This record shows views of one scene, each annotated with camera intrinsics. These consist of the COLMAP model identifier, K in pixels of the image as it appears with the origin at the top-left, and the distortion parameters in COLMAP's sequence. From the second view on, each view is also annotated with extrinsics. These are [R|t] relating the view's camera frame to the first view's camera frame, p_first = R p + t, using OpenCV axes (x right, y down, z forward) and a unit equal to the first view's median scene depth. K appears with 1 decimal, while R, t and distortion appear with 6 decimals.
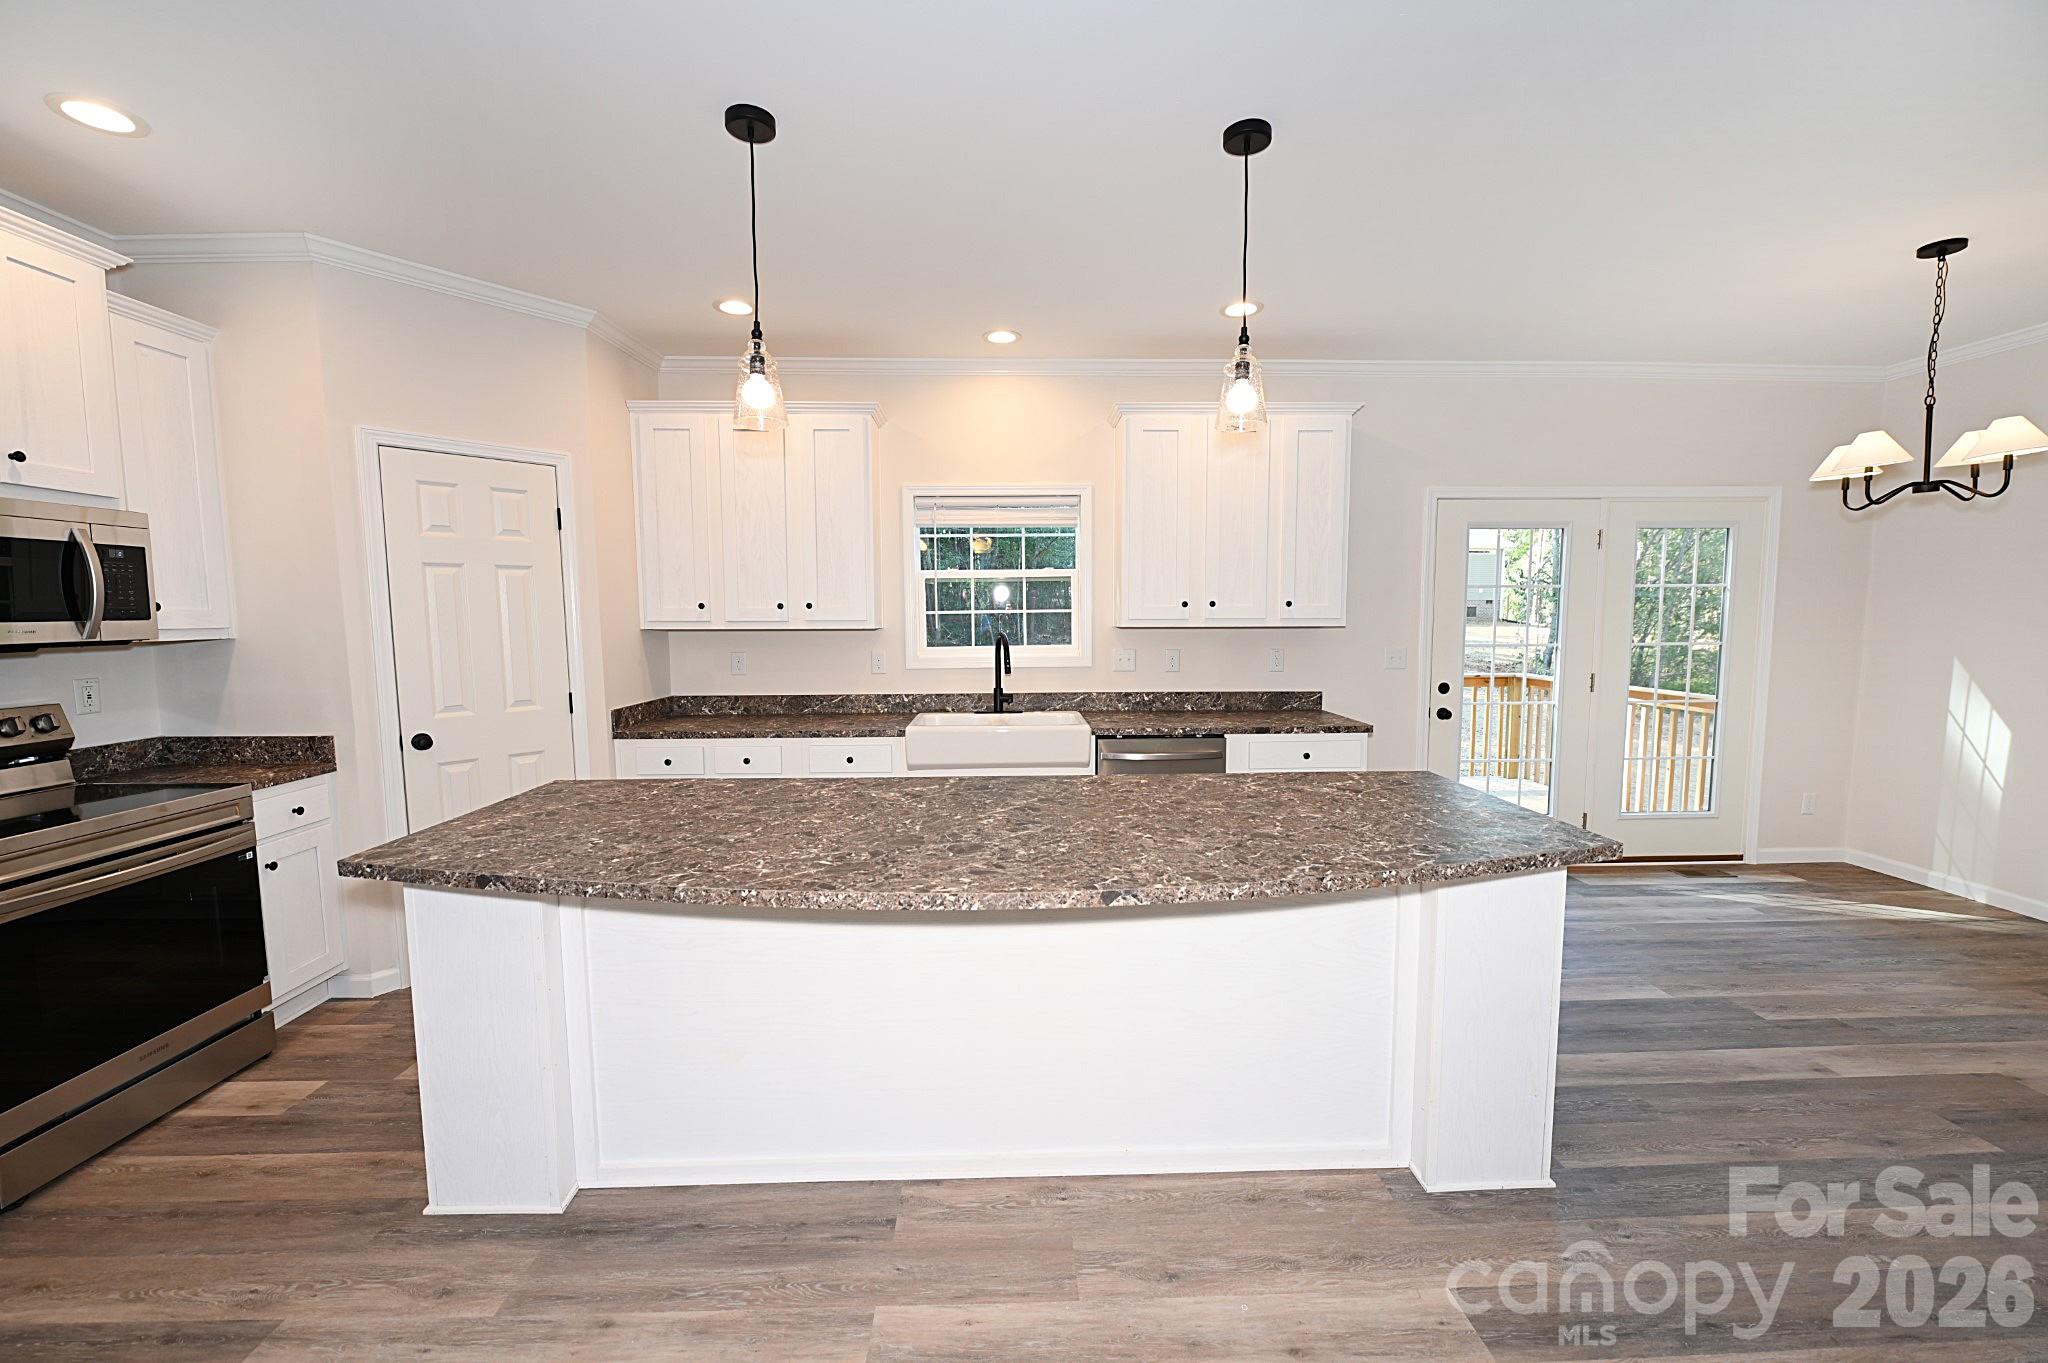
lens RADIAL K [[809.2, 0, 1026.1], [0, 809.2, 689.0], [0, 0, 1]] dist [-0.008056, -0.001092]
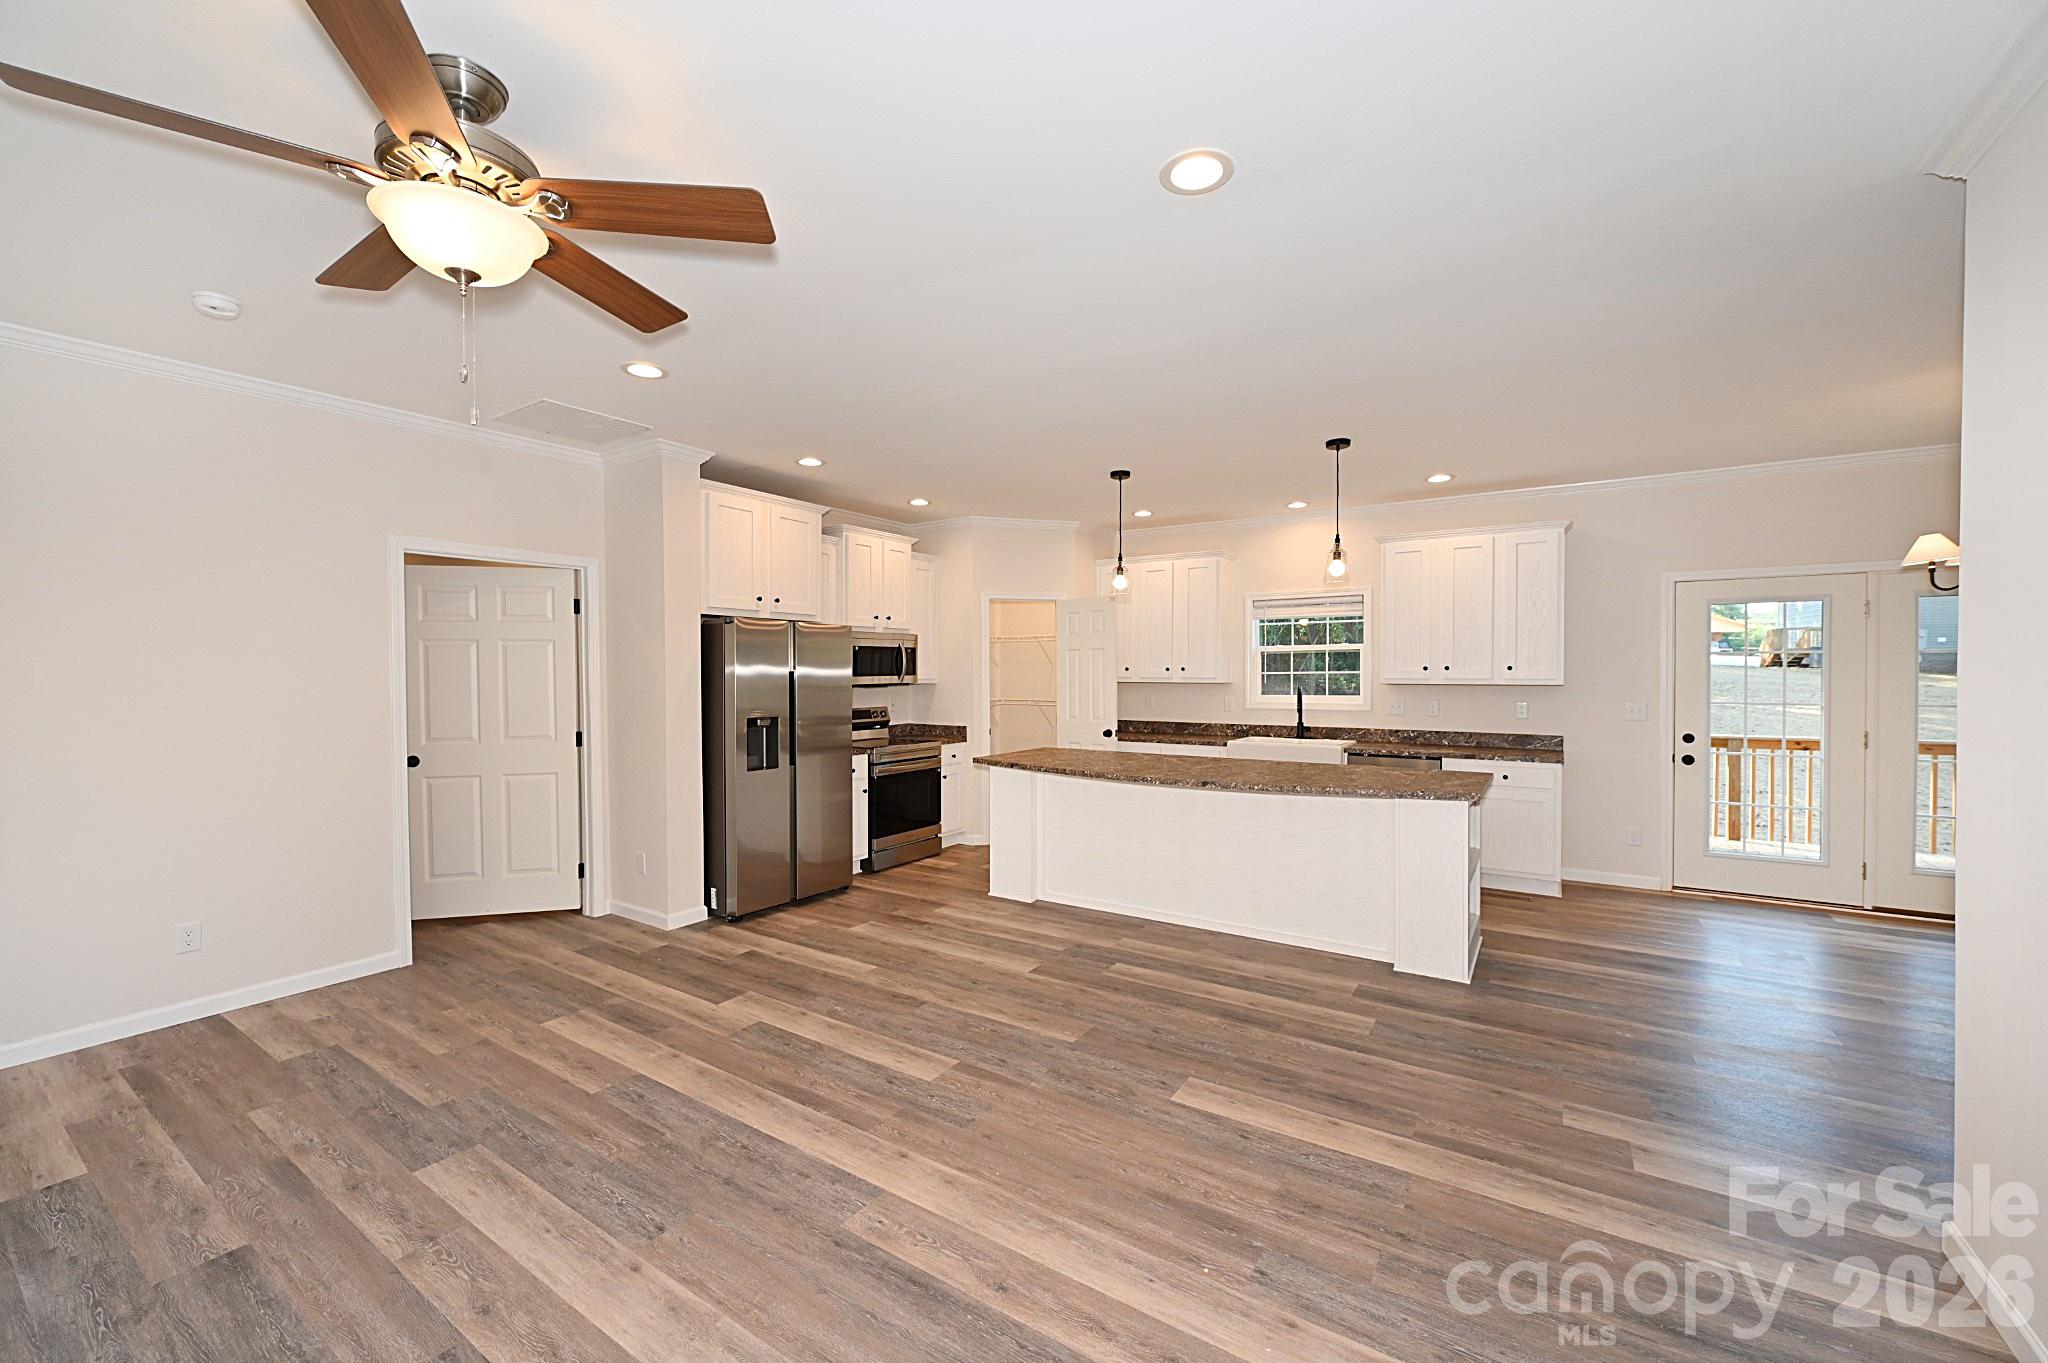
lens RADIAL K [[809.2, 0, 1025.8], [0, 809.2, 683.4], [0, 0, 1]] dist [-0.008056, -0.001092]
pose [[0.818677, 0.011523, -0.574138, 0.635813], [-0.055136, 0.996757, -0.058614, 0.066737], [0.571601, 0.079642, 0.816658, -0.846616]]
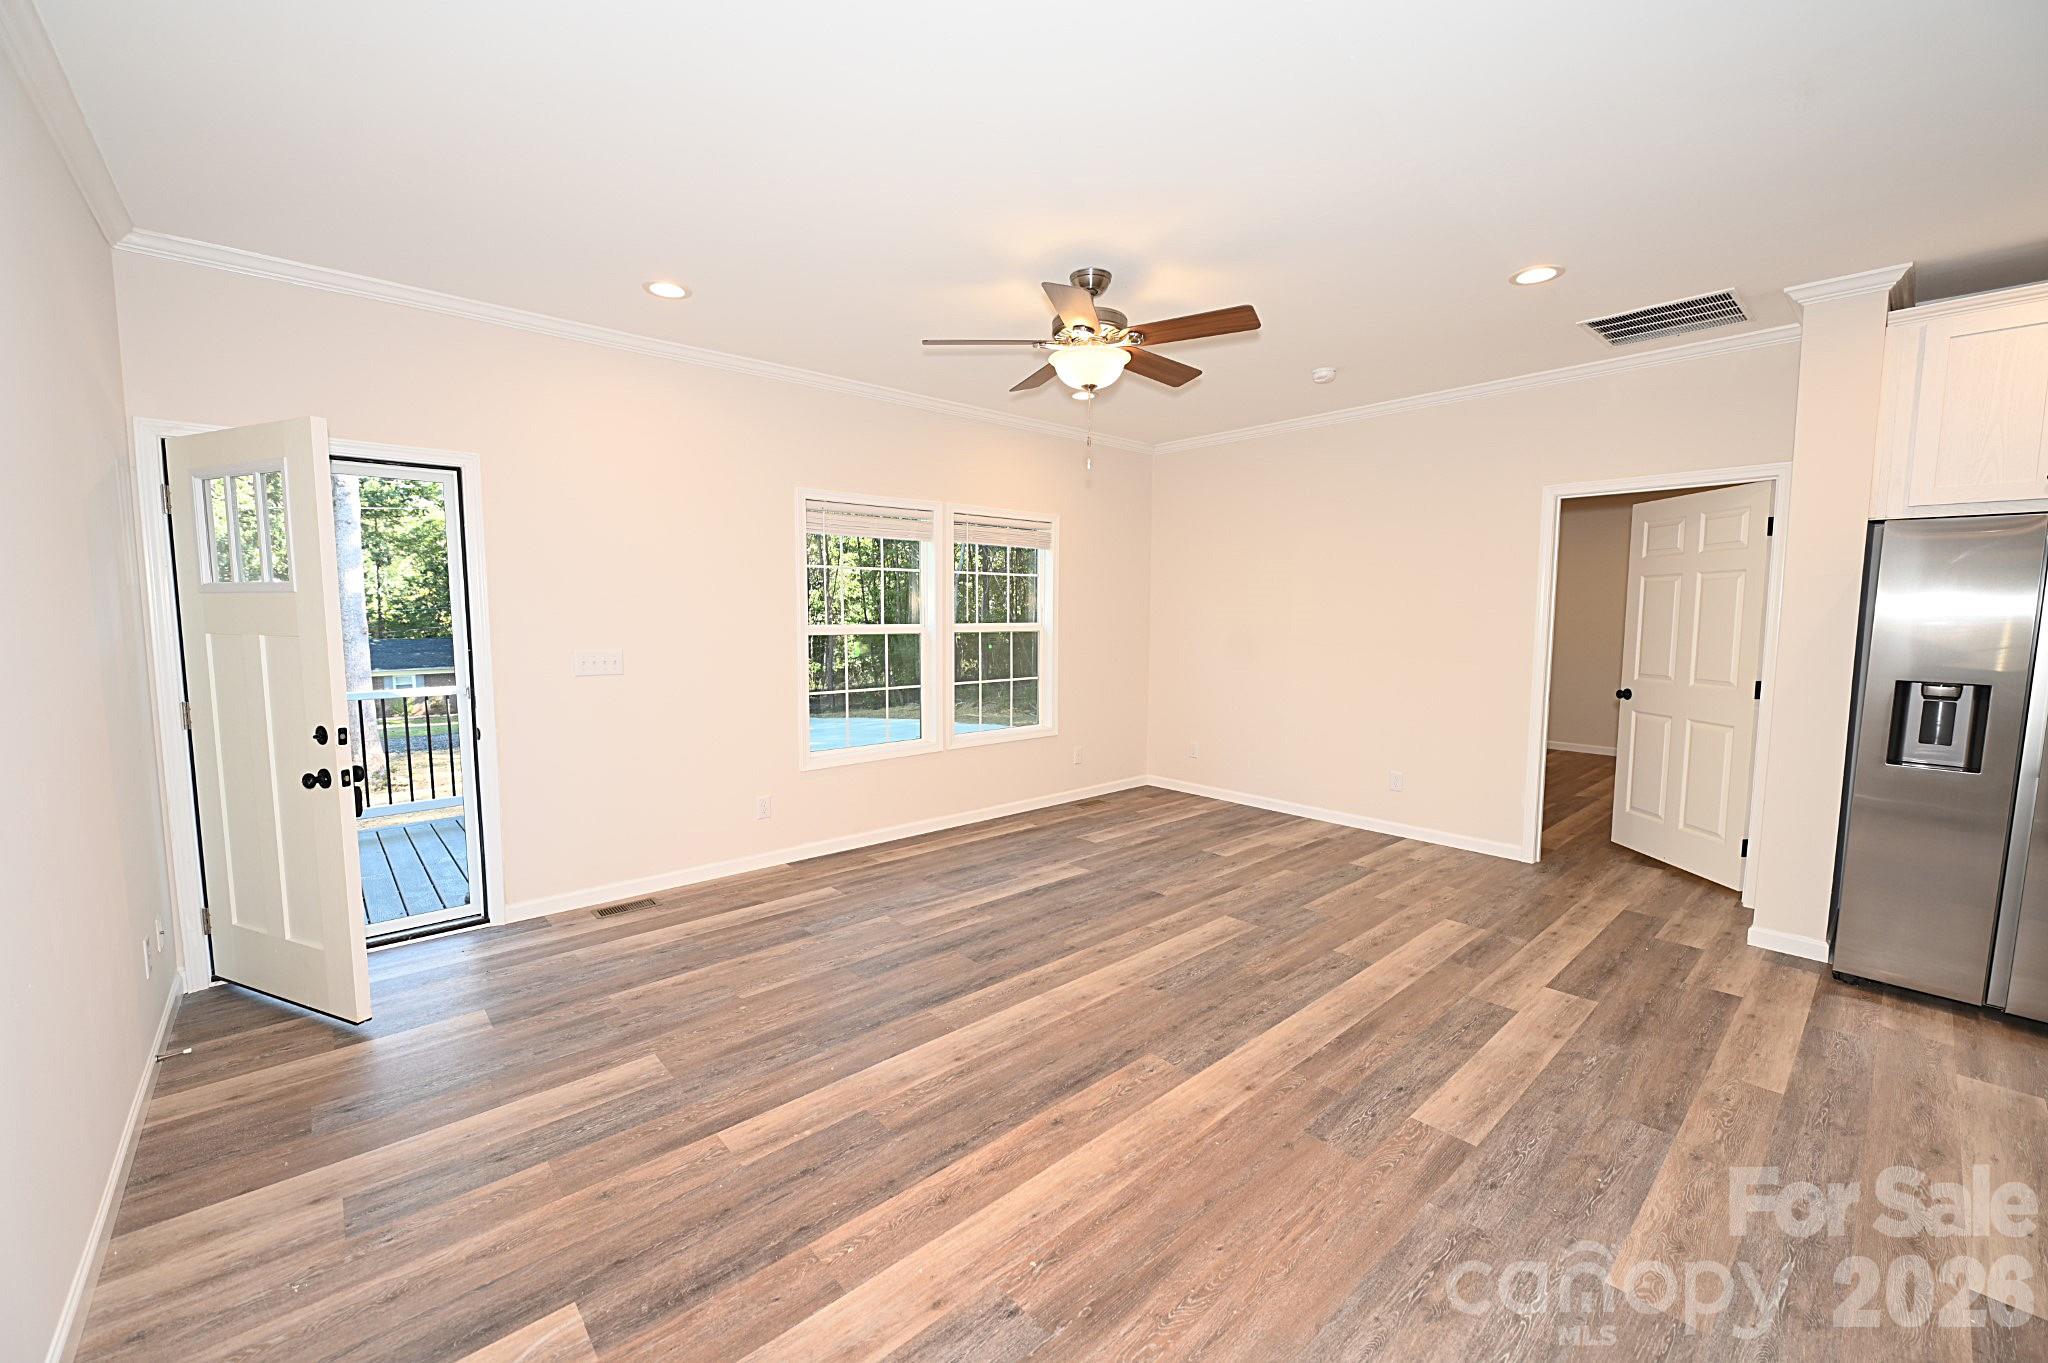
lens RADIAL K [[809.2, 0, 1024.1], [0, 809.2, 689.6], [0, 0, 1]] dist [-0.008056, -0.001092]
pose [[-0.766024, 0.064780, -0.639540, 0.751571], [-0.058737, 0.983693, 0.169993, -0.028127], [0.640123, 0.167784, -0.749727, 0.259689]]
